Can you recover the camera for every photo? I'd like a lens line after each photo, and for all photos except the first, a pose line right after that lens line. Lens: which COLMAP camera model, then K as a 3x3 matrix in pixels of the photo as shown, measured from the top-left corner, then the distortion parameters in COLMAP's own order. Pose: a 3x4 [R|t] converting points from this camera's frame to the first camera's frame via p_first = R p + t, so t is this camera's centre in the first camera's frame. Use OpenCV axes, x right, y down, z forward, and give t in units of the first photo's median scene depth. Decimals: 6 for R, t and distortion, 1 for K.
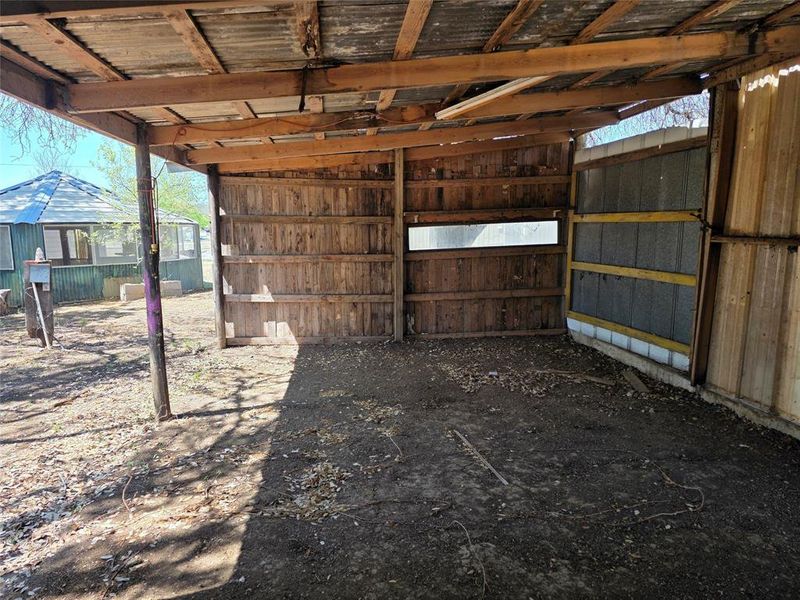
lens RADIAL K [[558.4, 0, 391.6], [0, 558.4, 302.3], [0, 0, 1]] dist [0.076977, -0.085520]
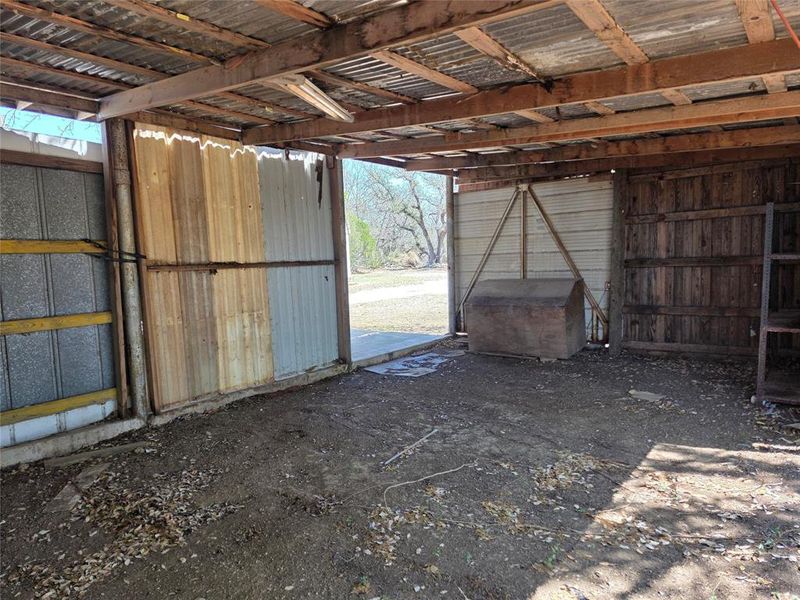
lens RADIAL K [[558.4, 0, 391.6], [0, 558.4, 302.3], [0, 0, 1]] dist [0.076977, -0.085520]
pose [[-0.733285, -0.011069, 0.679831, -0.515287], [0.136870, 0.976996, 0.163539, -0.175912], [-0.666003, 0.212969, -0.714902, 1.603915]]
